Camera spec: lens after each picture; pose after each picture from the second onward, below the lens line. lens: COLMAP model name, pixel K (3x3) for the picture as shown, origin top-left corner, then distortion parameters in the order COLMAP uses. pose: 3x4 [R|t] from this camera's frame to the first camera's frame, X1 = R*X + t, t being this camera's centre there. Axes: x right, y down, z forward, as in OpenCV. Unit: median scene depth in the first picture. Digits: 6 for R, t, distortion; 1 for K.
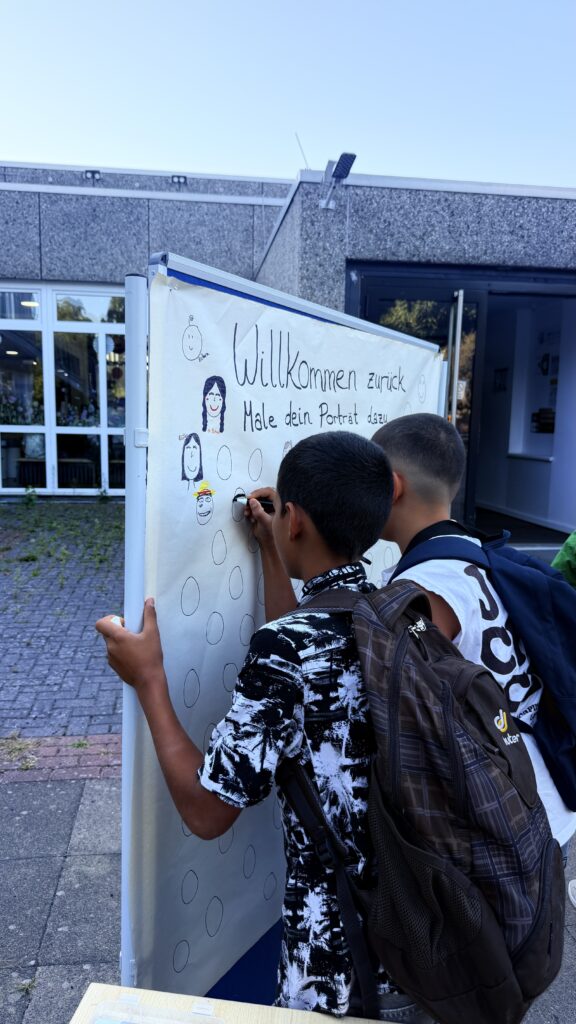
lens RADIAL K [[721.8, 0, 282.7], [0, 721.8, 516.4], [0, 0, 1]] dist [0.010839, -0.025687]
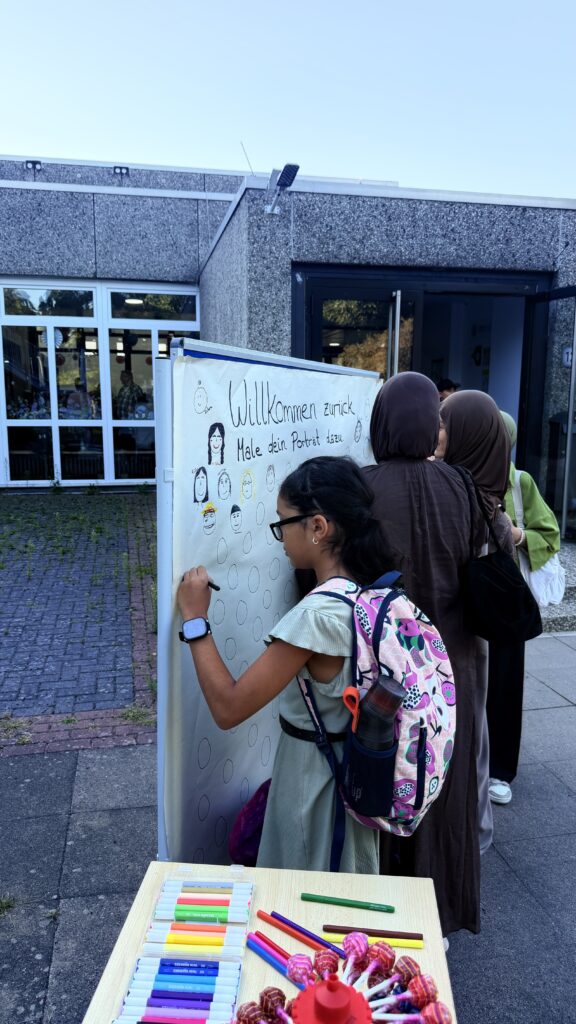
lens RADIAL K [[721.8, 0, 279.4], [0, 721.8, 515.8], [0, 0, 1]] dist [0.010839, -0.025687]
pose [[0.997153, -0.025878, 0.070825, -0.014329], [0.024158, 0.999395, 0.025033, -0.009921], [-0.071430, -0.023250, 0.997175, -0.063739]]
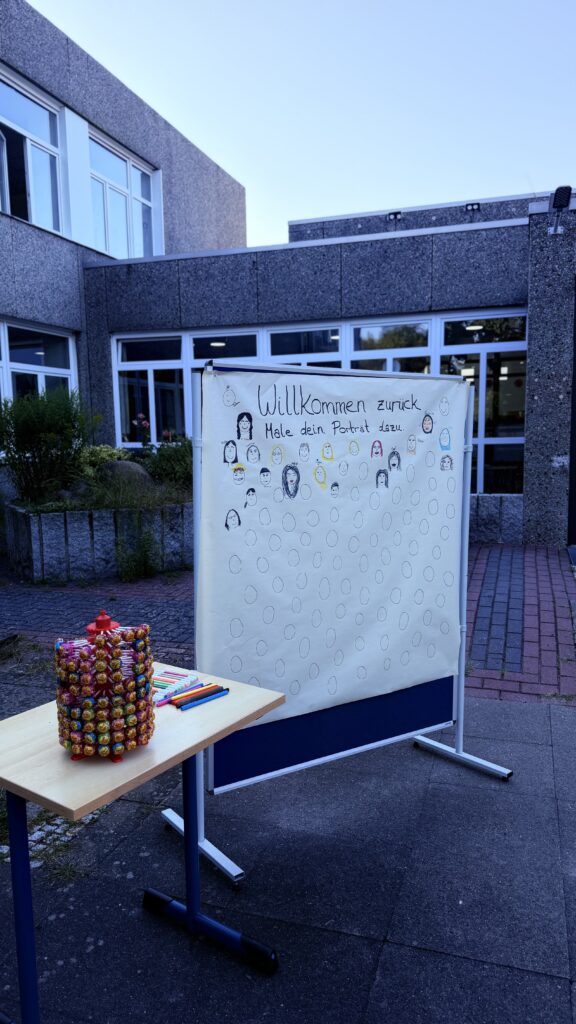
lens RADIAL K [[721.8, 0, 297.6], [0, 721.8, 514.9], [0, 0, 1]] dist [0.010839, -0.025687]
pose [[0.903714, 0.008674, -0.428049, 0.174099], [-0.016427, 0.999761, -0.014422, 0.023653], [0.427821, 0.020065, 0.903641, -0.149434]]
